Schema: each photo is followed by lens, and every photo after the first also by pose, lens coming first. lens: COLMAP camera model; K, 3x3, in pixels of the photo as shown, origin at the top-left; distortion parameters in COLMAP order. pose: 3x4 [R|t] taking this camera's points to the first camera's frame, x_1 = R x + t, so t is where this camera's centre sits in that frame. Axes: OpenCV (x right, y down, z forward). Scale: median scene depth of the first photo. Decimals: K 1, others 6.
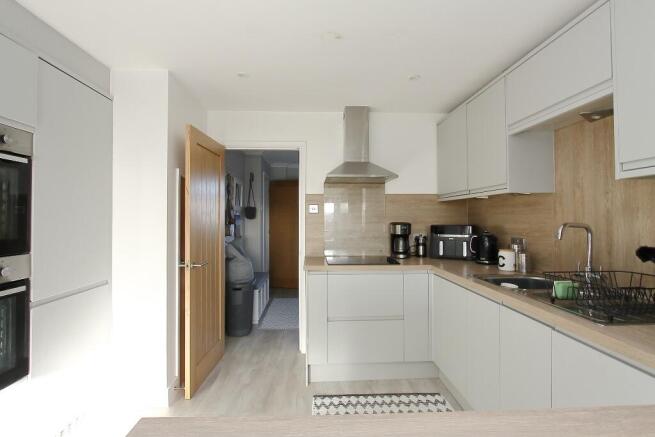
lens RADIAL K [[312.9, 0, 320.8], [0, 312.9, 217.3], [0, 0, 1]] dist [-0.014181, 0.001099]
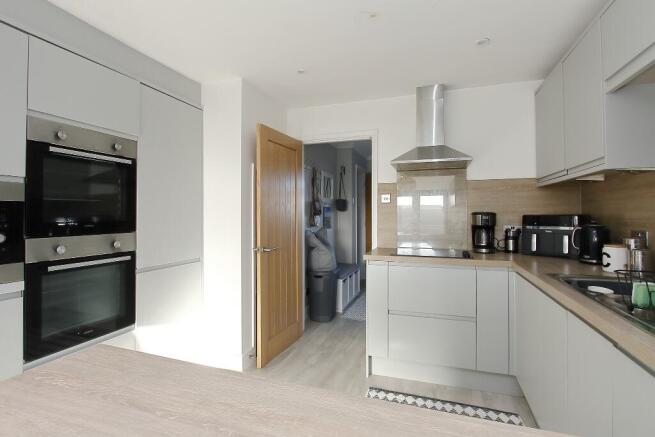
lens RADIAL K [[312.9, 0, 321.2], [0, 312.9, 215.8], [0, 0, 1]] dist [-0.014181, 0.001099]
pose [[0.930377, 0.002576, -0.366596, 0.161971], [0.000614, 0.999963, 0.008583, 0.020190], [0.366605, -0.008211, 0.930341, 0.029704]]
